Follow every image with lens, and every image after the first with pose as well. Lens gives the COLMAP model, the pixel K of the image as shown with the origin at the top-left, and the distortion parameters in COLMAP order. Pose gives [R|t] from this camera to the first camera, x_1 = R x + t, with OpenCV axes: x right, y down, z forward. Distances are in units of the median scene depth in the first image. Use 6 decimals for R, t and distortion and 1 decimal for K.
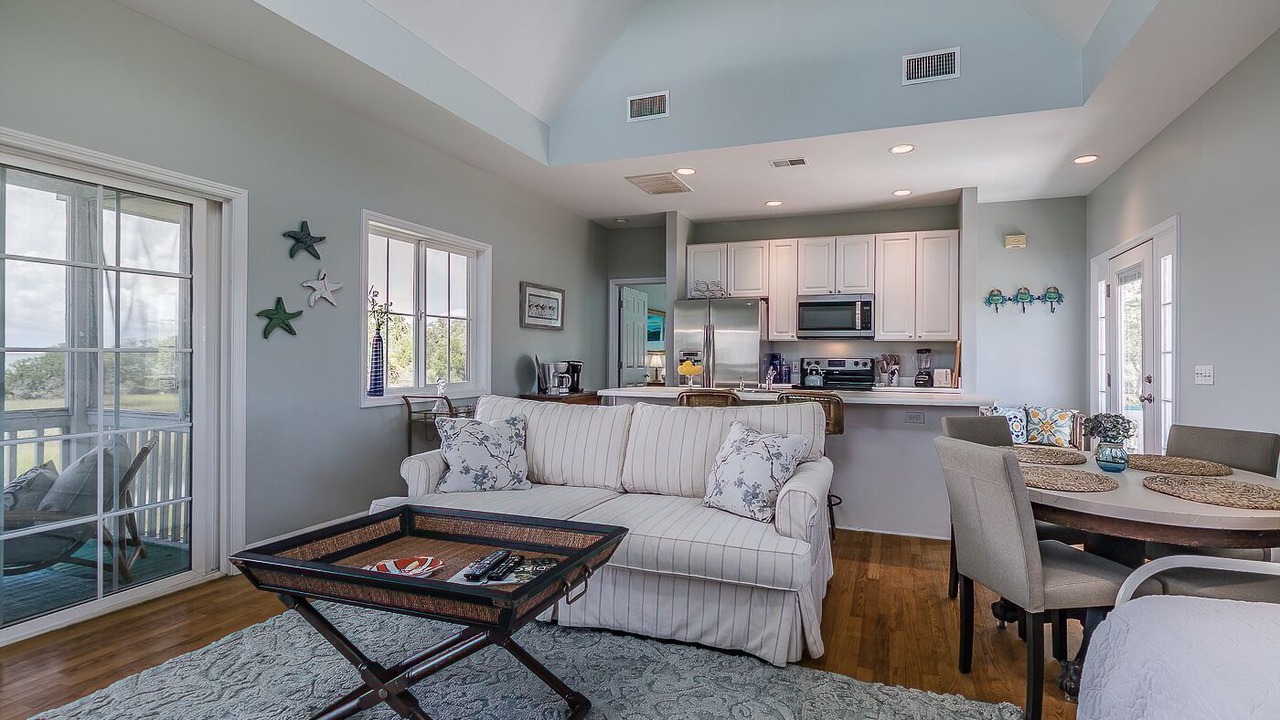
lens RADIAL K [[575.2, 0, 692.9], [0, 575.2, 355.3], [0, 0, 1]] dist [0.003007, -0.001011]
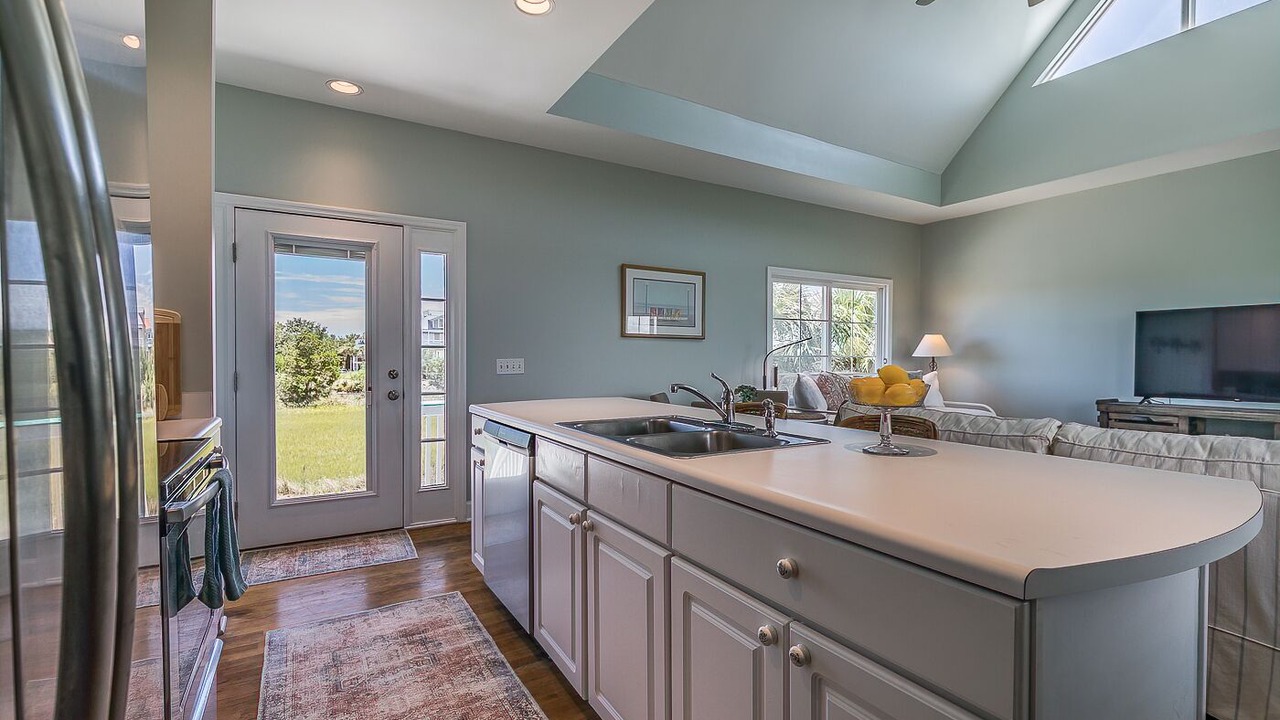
lens RADIAL K [[570.1, 0, 652.4], [0, 570.1, 369.2], [0, 0, 1]] dist [0.007667, 0.000171]
pose [[-0.773628, -0.023053, 0.633221, -0.113747], [-0.013047, 0.999706, 0.020454, 0.007566], [-0.633506, 0.007562, -0.773701, 1.373062]]
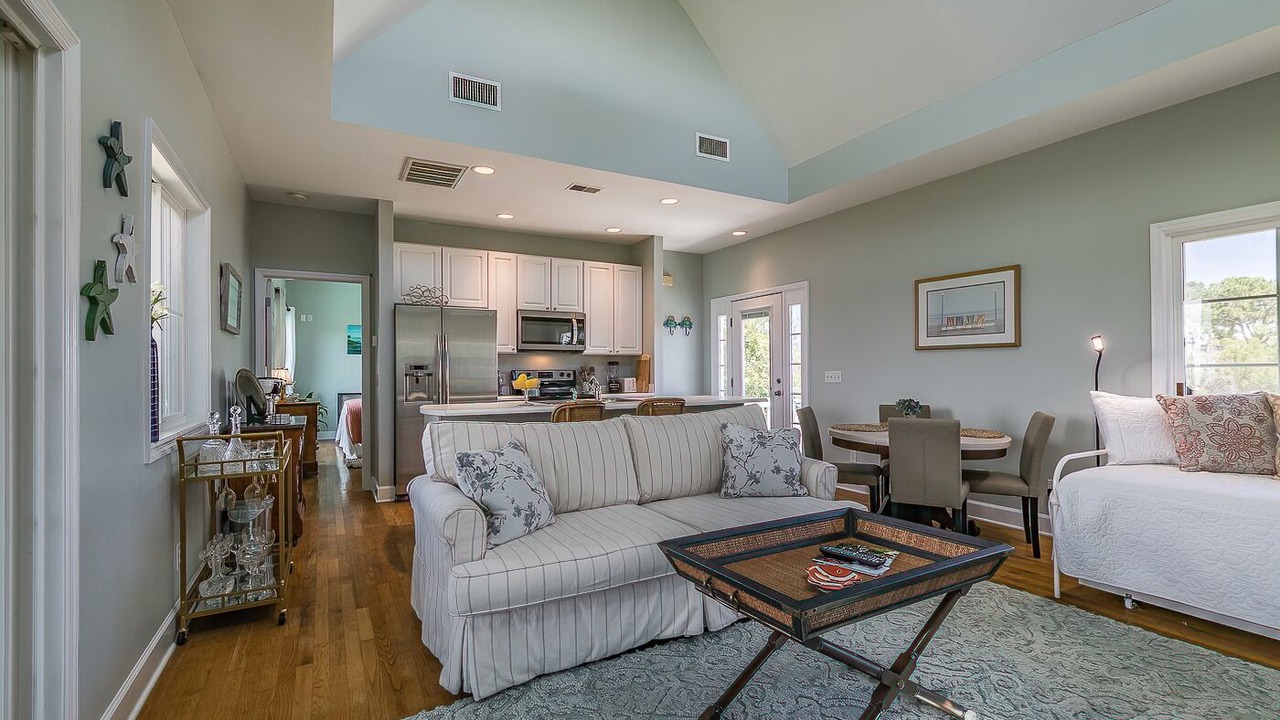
lens RADIAL K [[562.2, 0, 633.5], [0, 562.2, 367.7], [0, 0, 1]] dist [0.000457, -0.000179]
pose [[0.675077, -0.006284, 0.737721, -0.585780], [0.005617, 0.999979, 0.003378, -0.002615], [-0.737726, 0.001864, 0.675098, 0.235593]]
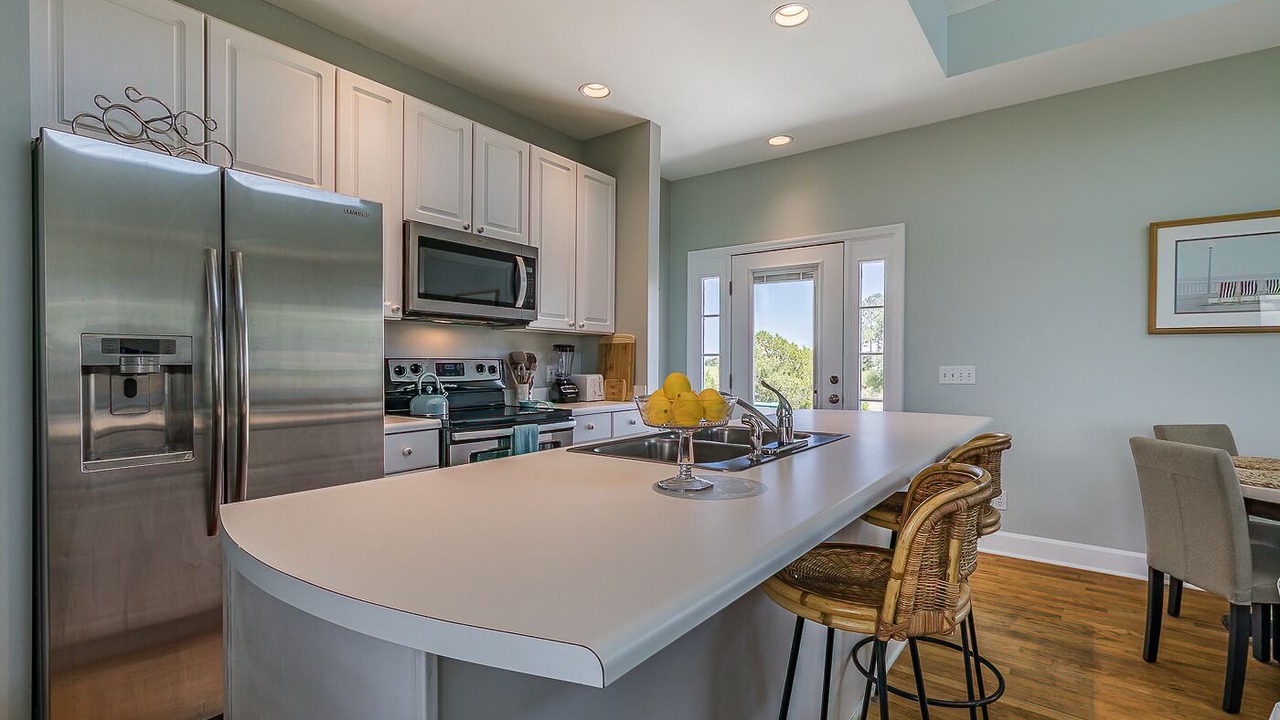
lens RADIAL K [[580.5, 0, 642.2], [0, 580.5, 365.6], [0, 0, 1]] dist [-0.000385, -0.000305]
pose [[0.311913, -0.012226, 0.950032, -0.270843], [-0.007831, 0.999850, 0.015439, 0.002409], [-0.950078, -0.012256, 0.311771, 0.948818]]
